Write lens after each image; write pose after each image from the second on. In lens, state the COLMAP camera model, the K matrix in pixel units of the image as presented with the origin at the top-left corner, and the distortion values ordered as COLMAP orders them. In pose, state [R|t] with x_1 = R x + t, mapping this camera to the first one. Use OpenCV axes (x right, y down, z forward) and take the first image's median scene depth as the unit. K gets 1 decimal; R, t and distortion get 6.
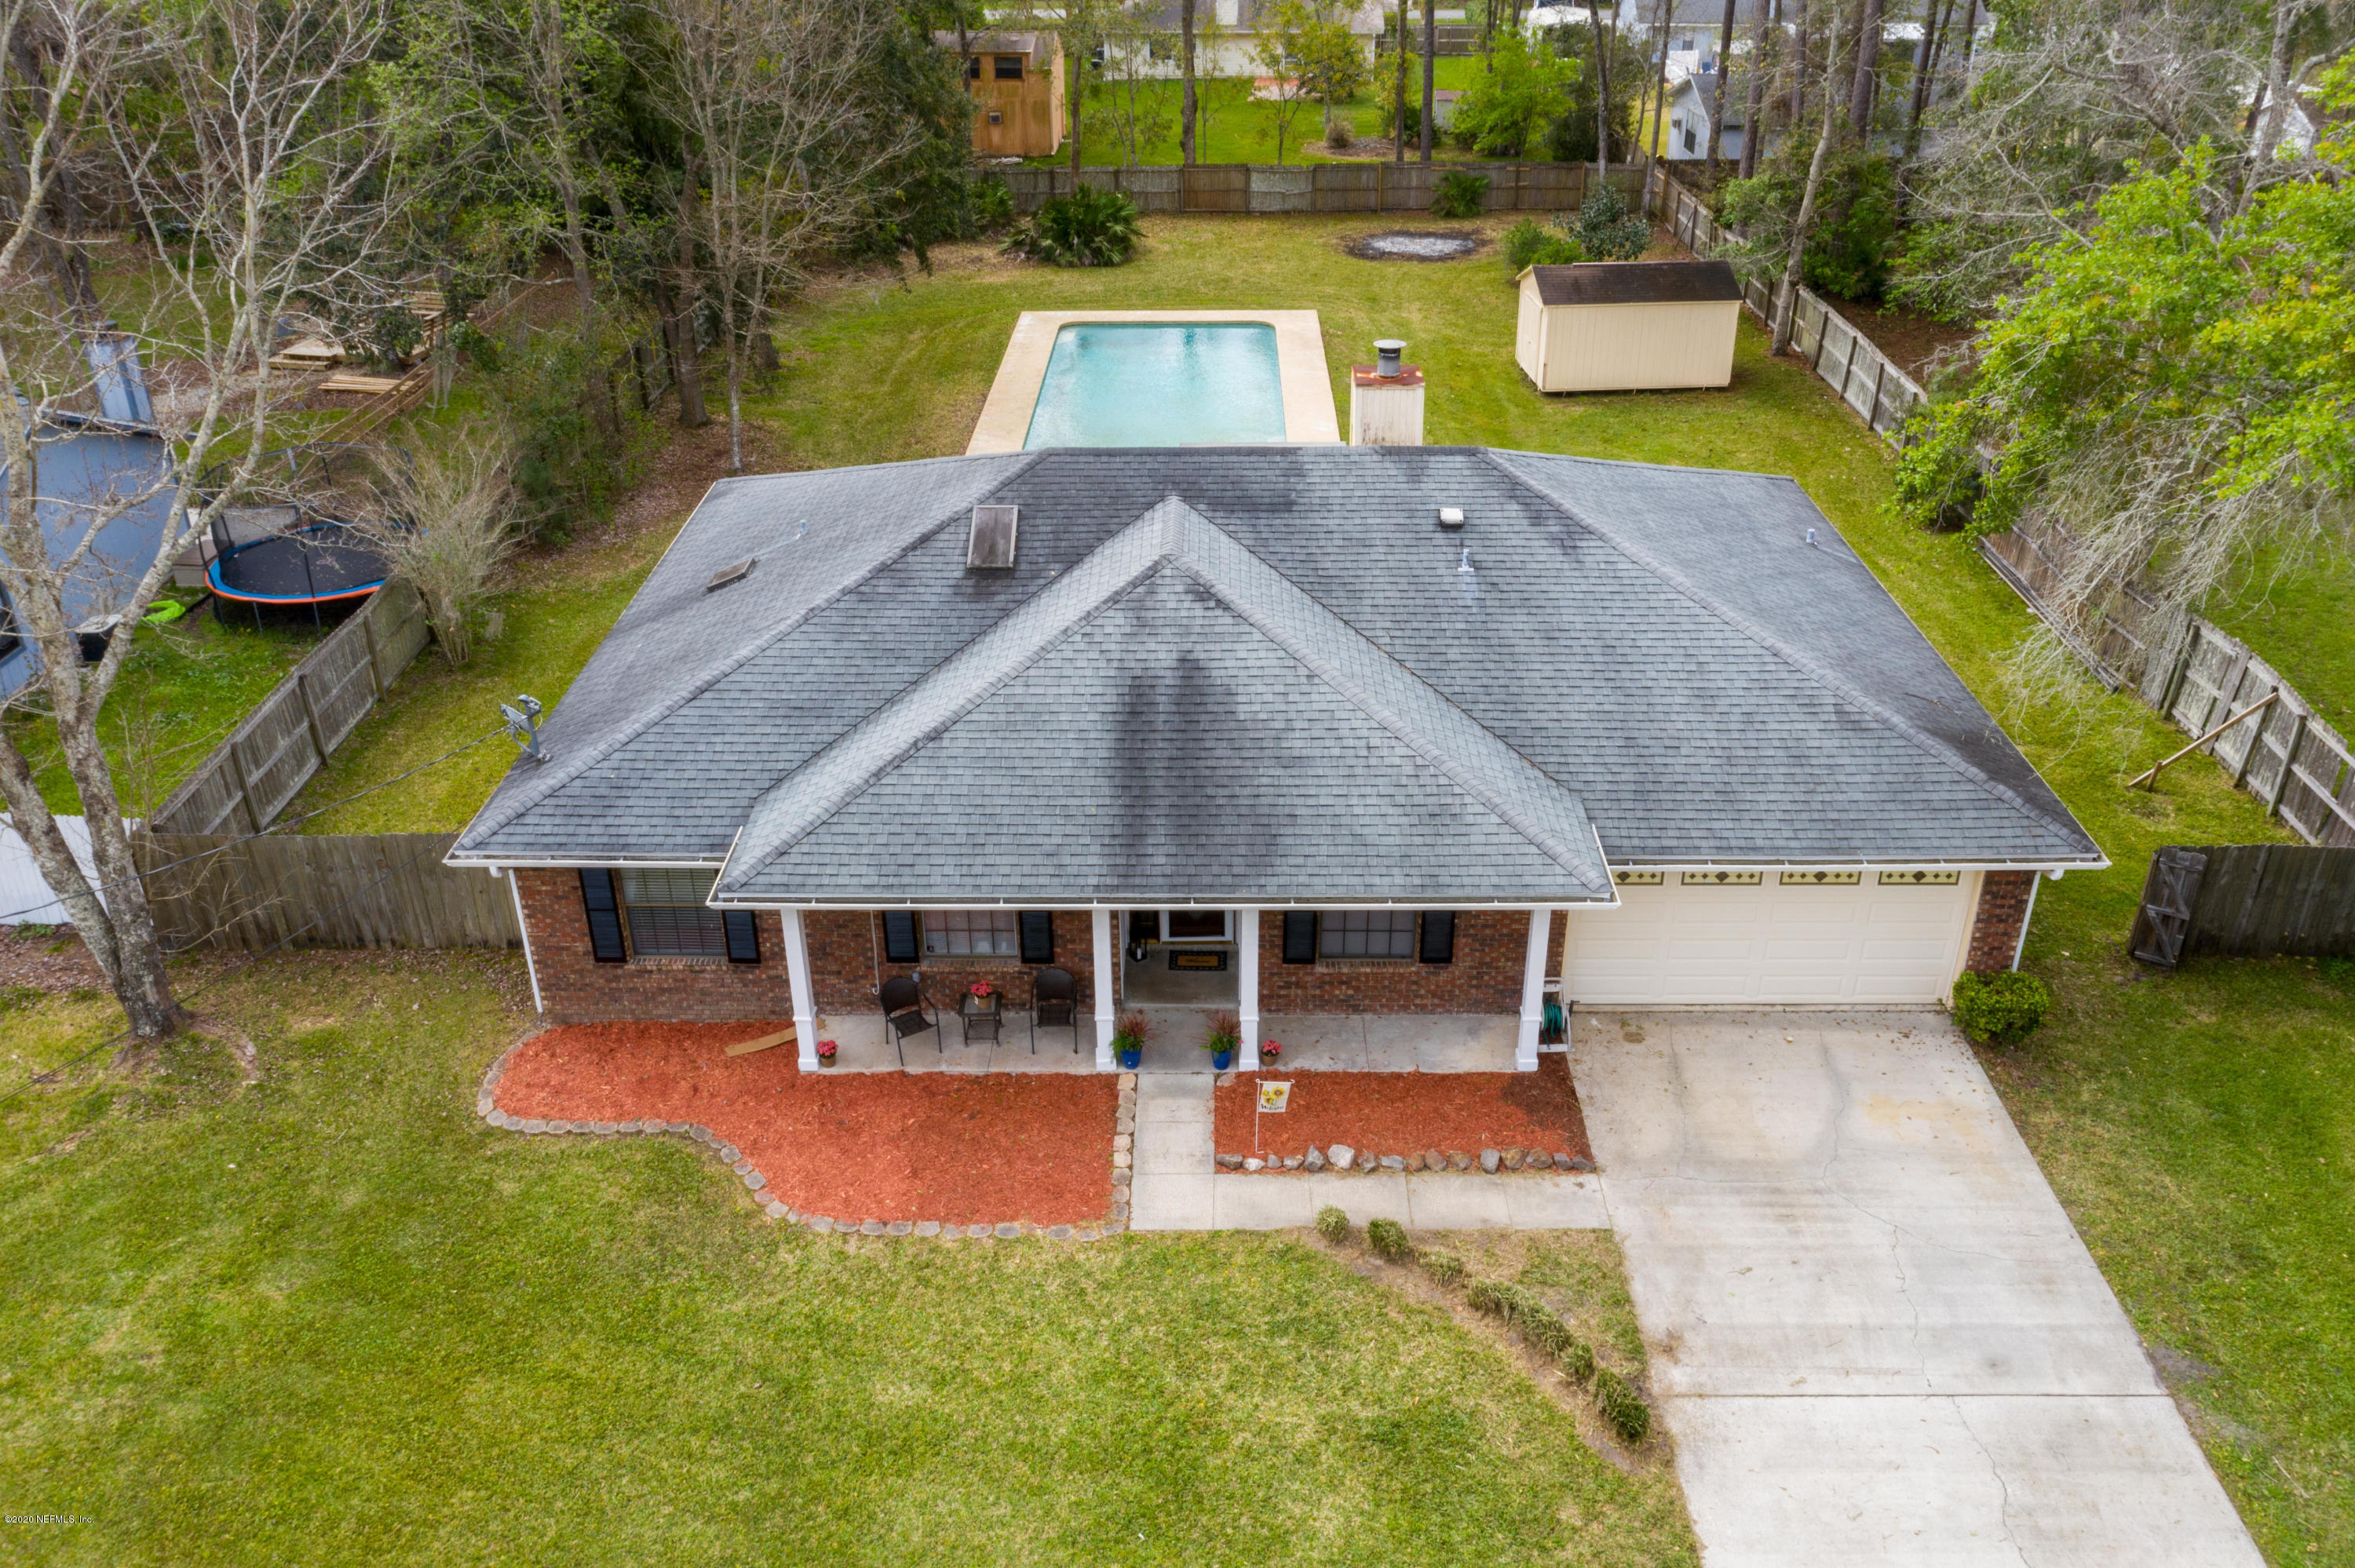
lens RADIAL K [[1851.0, 0, 1177.3], [0, 1851.0, 772.5], [0, 0, 1]] dist [-0.019439, 0.004347]
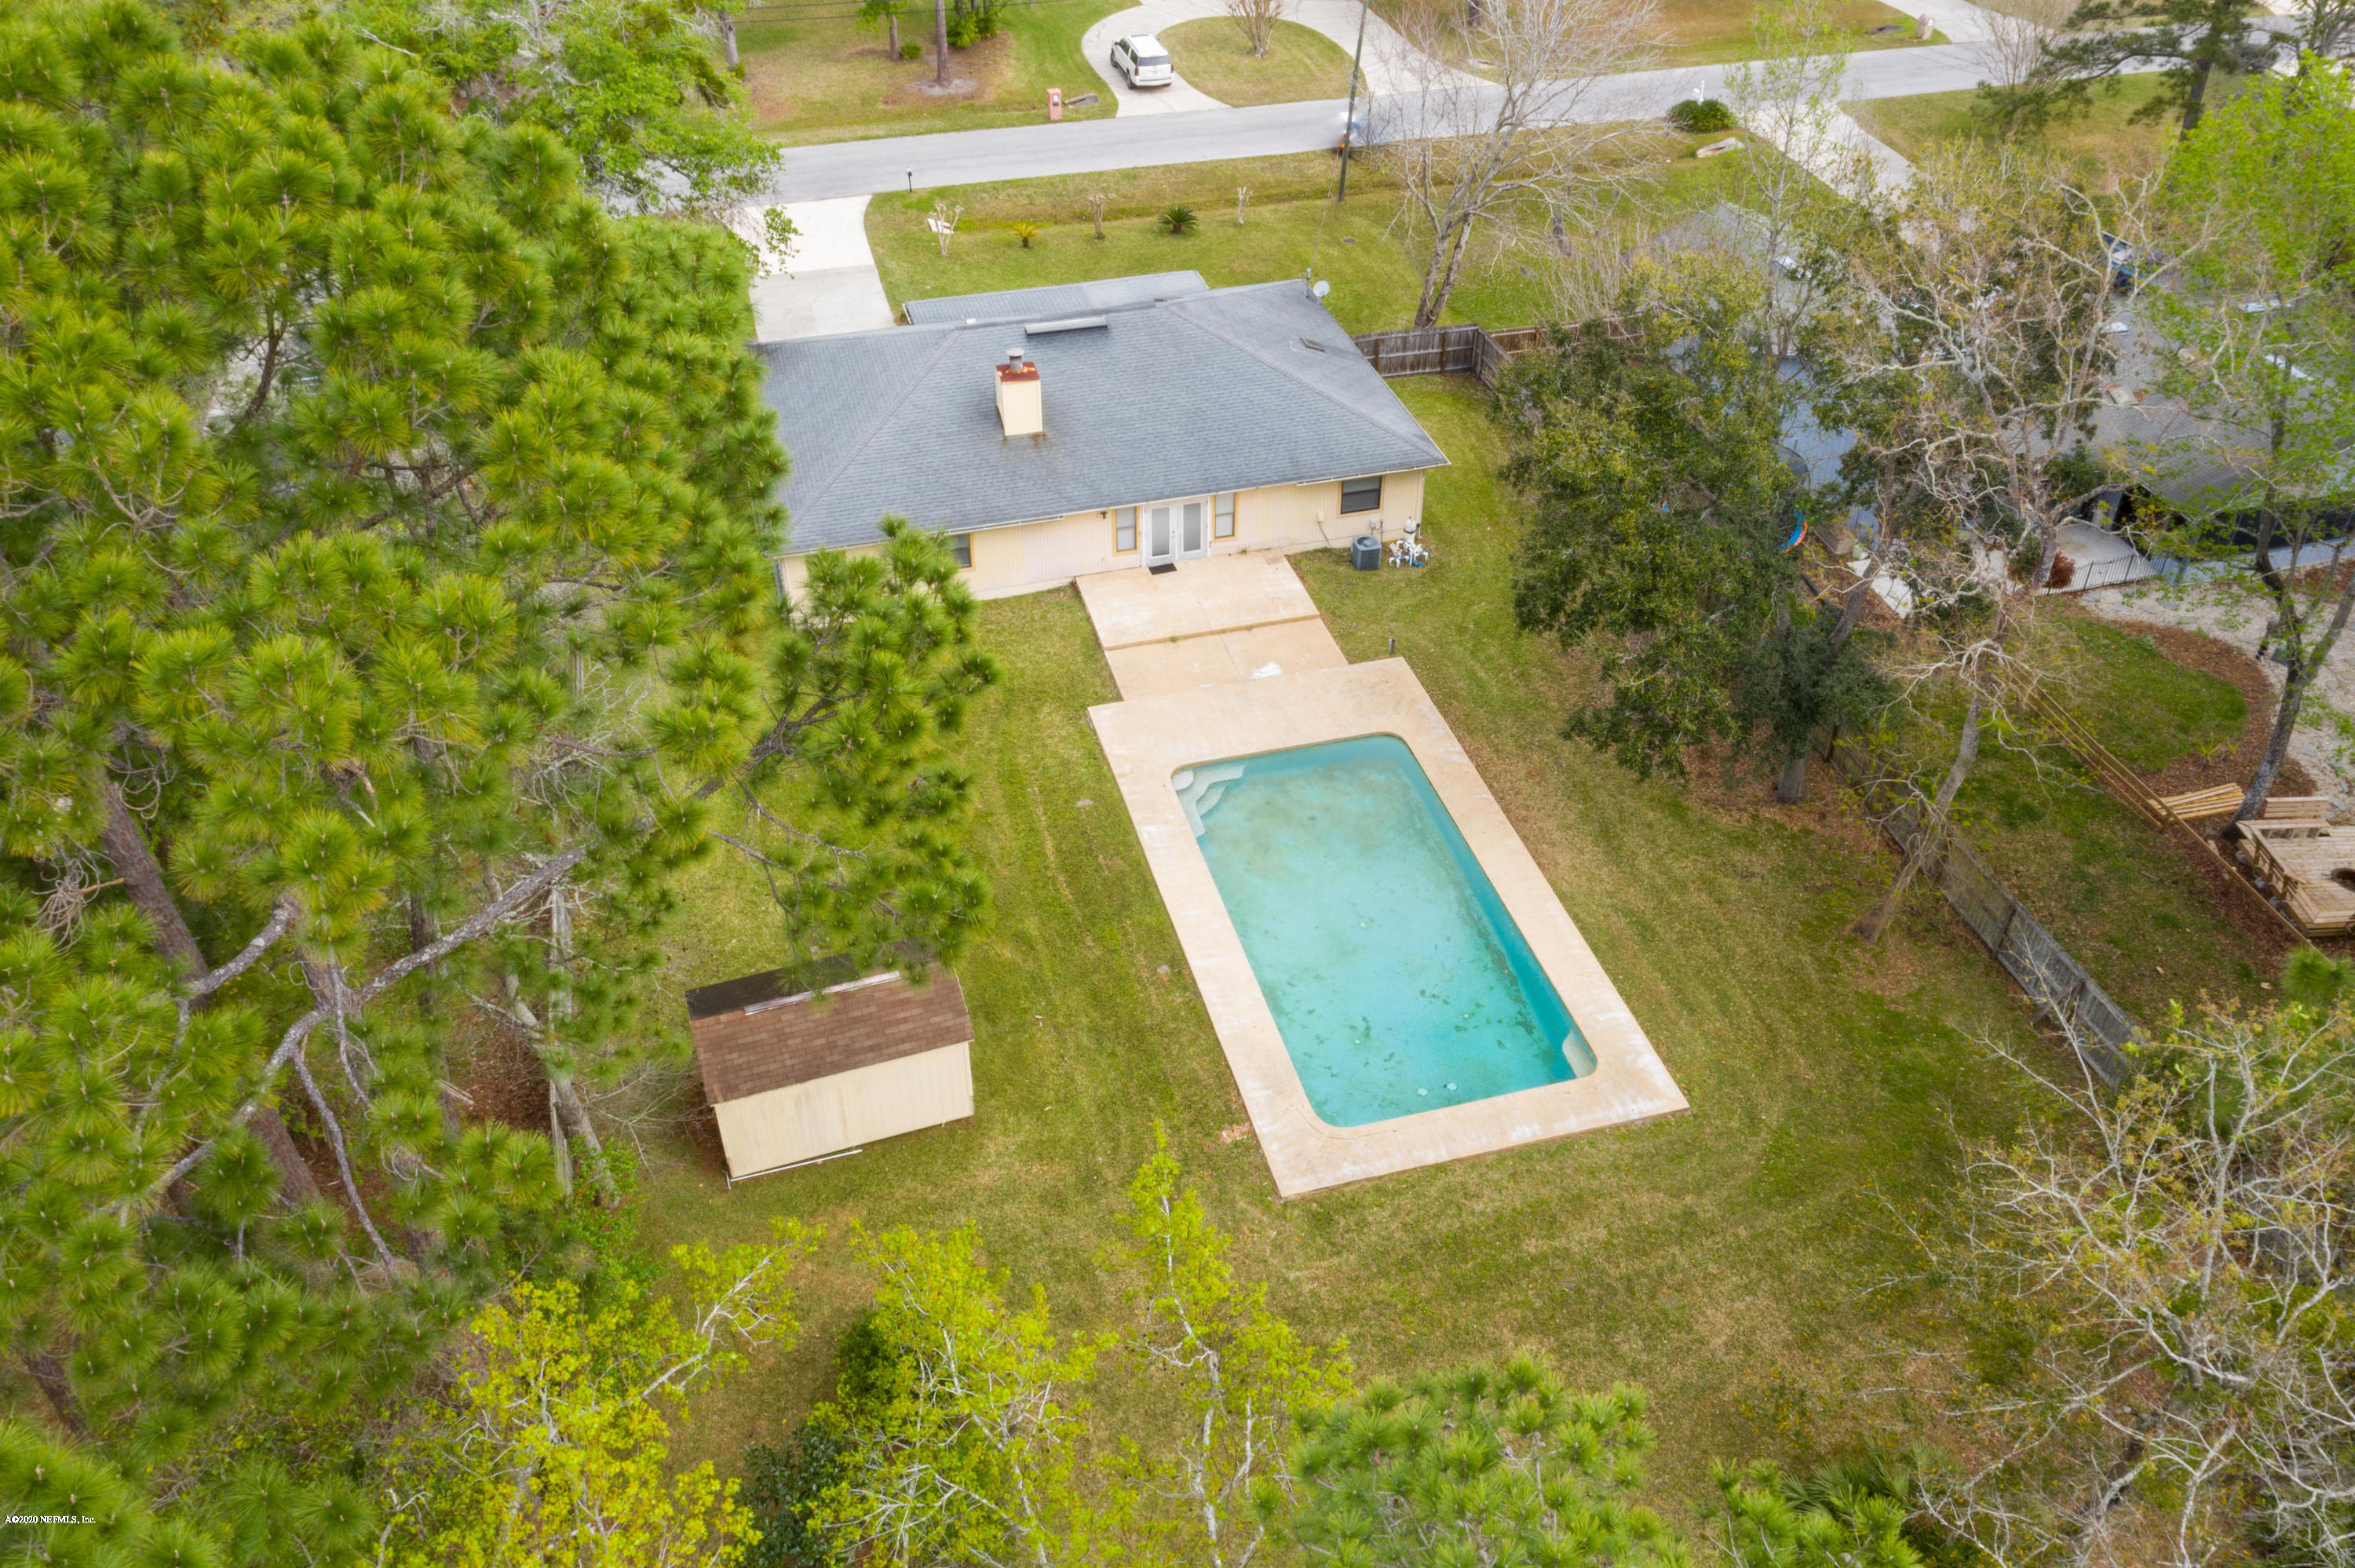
lens RADIAL K [[1851.0, 0, 1177.3], [0, 1851.0, 772.5], [0, 0, 1]] dist [-0.019439, 0.004347]
pose [[-0.960005, 0.182357, -0.212454, 0.549044], [-0.121024, 0.413984, 0.902203, -2.221559], [0.252476, 0.891831, -0.375357, 2.723801]]
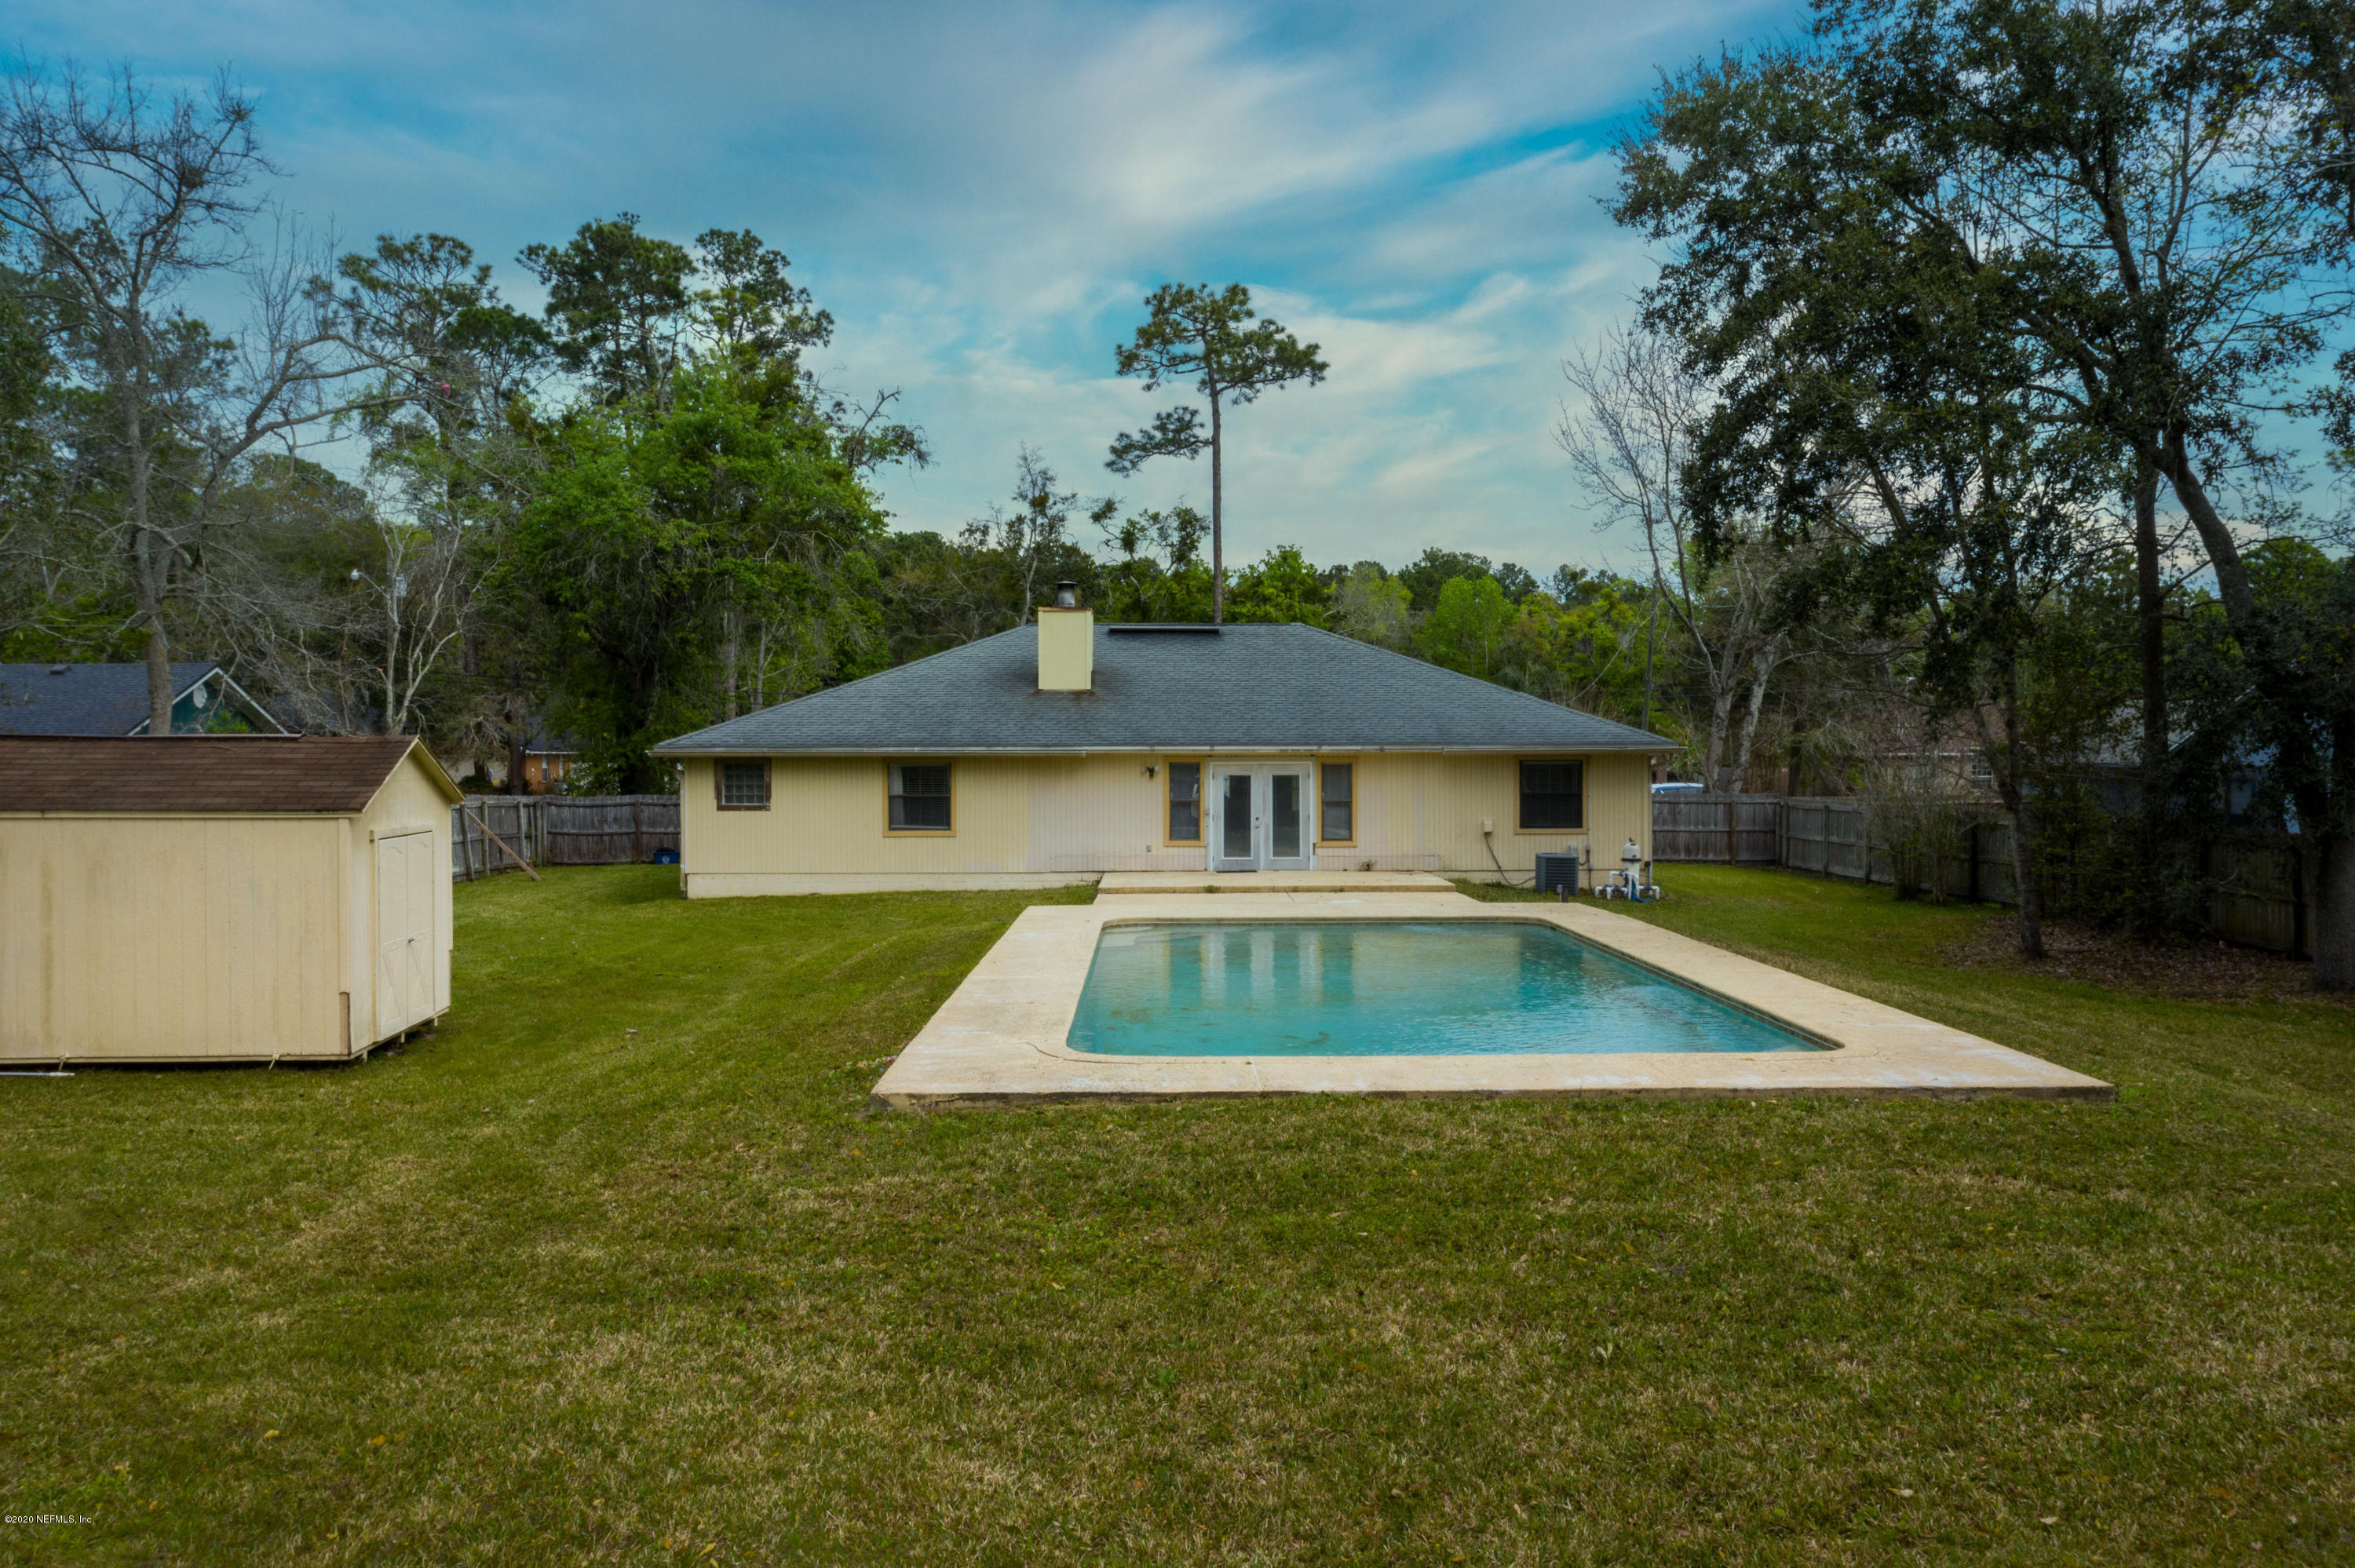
lens RADIAL K [[1851.0, 0, 1177.3], [0, 1851.0, 772.5], [0, 0, 1]] dist [-0.019439, 0.004347]
pose [[-0.999396, 0.012001, -0.032622, 0.106091], [-0.005041, 0.878536, 0.477649, -0.982649], [0.034392, 0.477525, -0.877945, 2.934951]]
